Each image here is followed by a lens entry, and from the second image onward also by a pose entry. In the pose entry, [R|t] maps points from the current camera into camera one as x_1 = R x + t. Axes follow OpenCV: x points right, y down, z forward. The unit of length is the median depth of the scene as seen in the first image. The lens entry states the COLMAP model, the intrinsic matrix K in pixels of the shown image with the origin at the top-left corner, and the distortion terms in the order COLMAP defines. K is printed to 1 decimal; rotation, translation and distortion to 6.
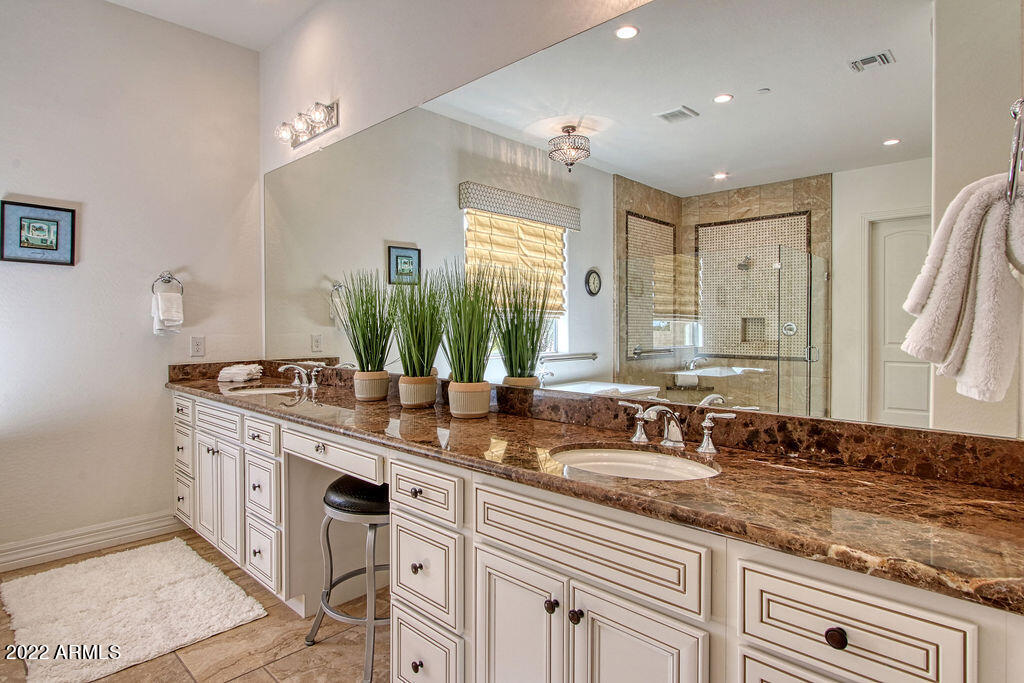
lens RADIAL K [[562.6, 0, 511.3], [0, 562.6, 329.1], [0, 0, 1]] dist [-0.005277, -0.000084]
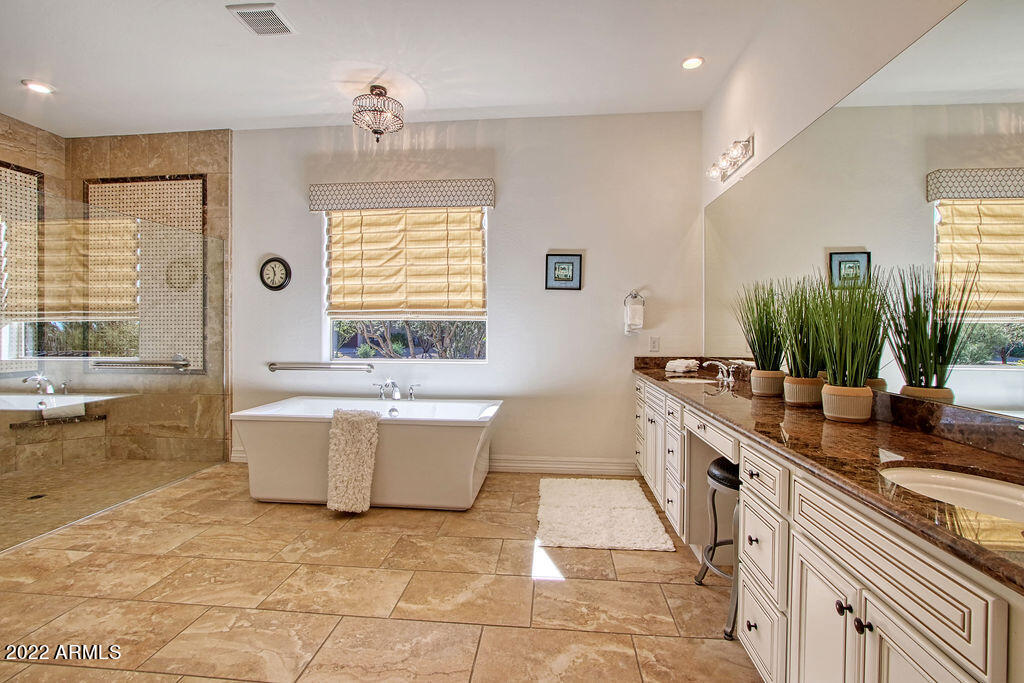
lens RADIAL K [[478.4, 0, 507.8], [0, 478.4, 330.9], [0, 0, 1]] dist [-0.011597, 0.000587]
pose [[0.628342, 0.010466, -0.777867, 0.138514], [-0.013585, 0.999905, 0.002480, 0.001174], [0.777819, 0.009009, 0.628424, -0.000857]]
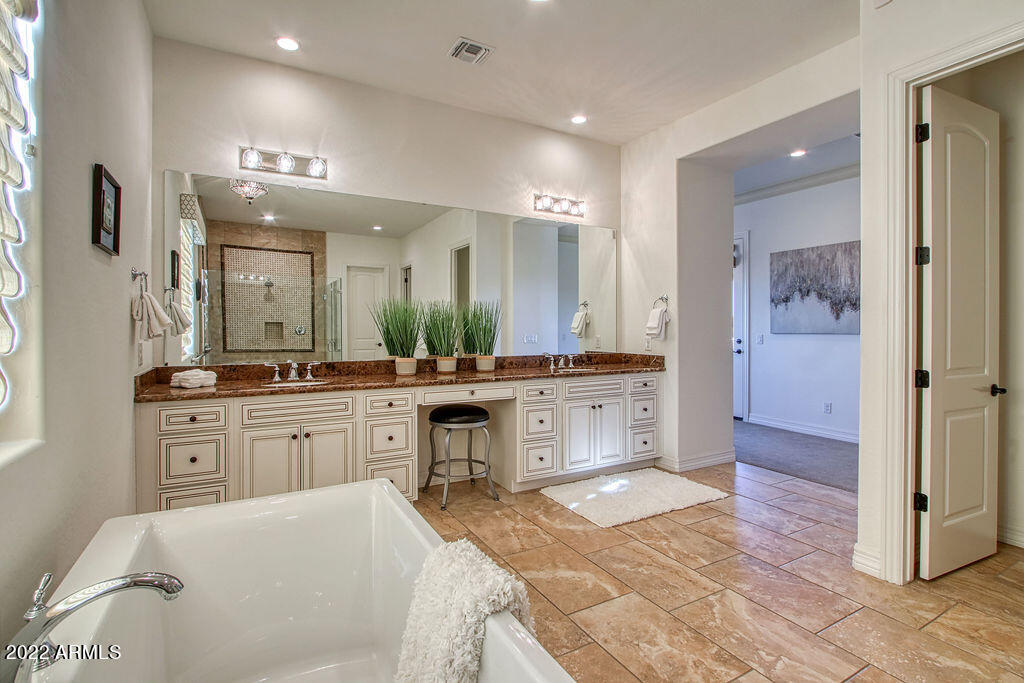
lens RADIAL K [[480.2, 0, 515.4], [0, 480.2, 326.0], [0, 0, 1]] dist [0.001028, 0.000368]
pose [[0.271707, 0.009286, 0.962335, -1.207143], [-0.000873, 0.999955, -0.009403, 0.000523], [-0.962380, 0.001715, 0.271703, 0.257575]]
